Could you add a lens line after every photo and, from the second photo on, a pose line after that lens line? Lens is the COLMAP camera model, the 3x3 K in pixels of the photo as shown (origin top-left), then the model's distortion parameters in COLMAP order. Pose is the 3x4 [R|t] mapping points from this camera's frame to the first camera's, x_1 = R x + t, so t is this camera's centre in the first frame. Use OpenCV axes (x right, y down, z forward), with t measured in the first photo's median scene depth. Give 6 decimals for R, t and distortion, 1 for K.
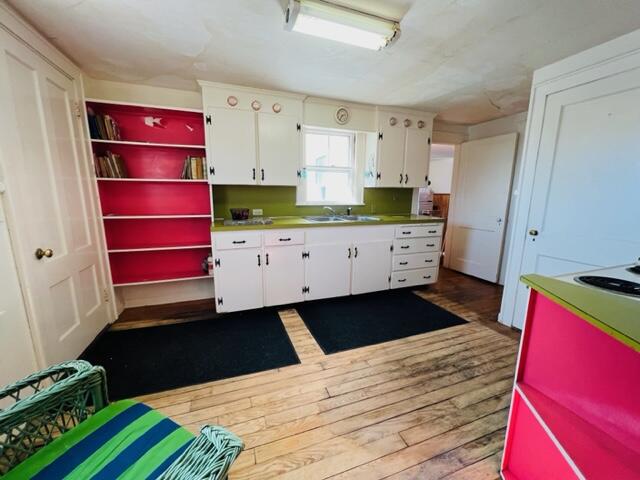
lens RADIAL K [[257.5, 0, 318.0], [0, 257.5, 241.2], [0, 0, 1]] dist [0.001782, 0.000100]
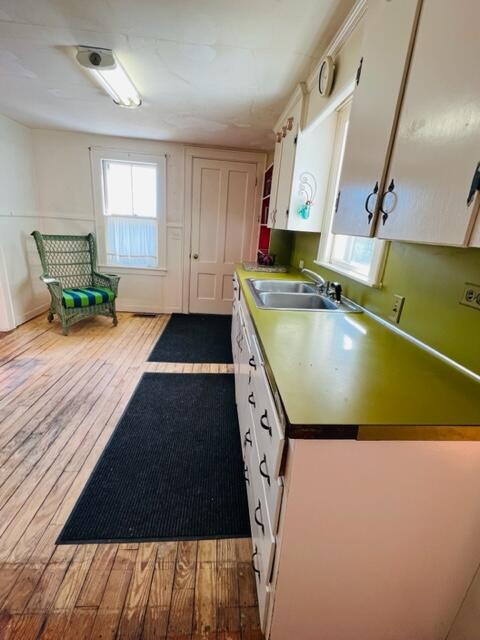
lens RADIAL K [[298.1, 0, 239.8], [0, 298.1, 318.5], [0, 0, 1]] dist [-0.001647, 0.000137]
pose [[-0.285276, 0.263089, -0.921630, 1.161877], [-0.244369, 0.909843, 0.335365, -0.359247], [0.926769, 0.320889, -0.195265, 1.701554]]
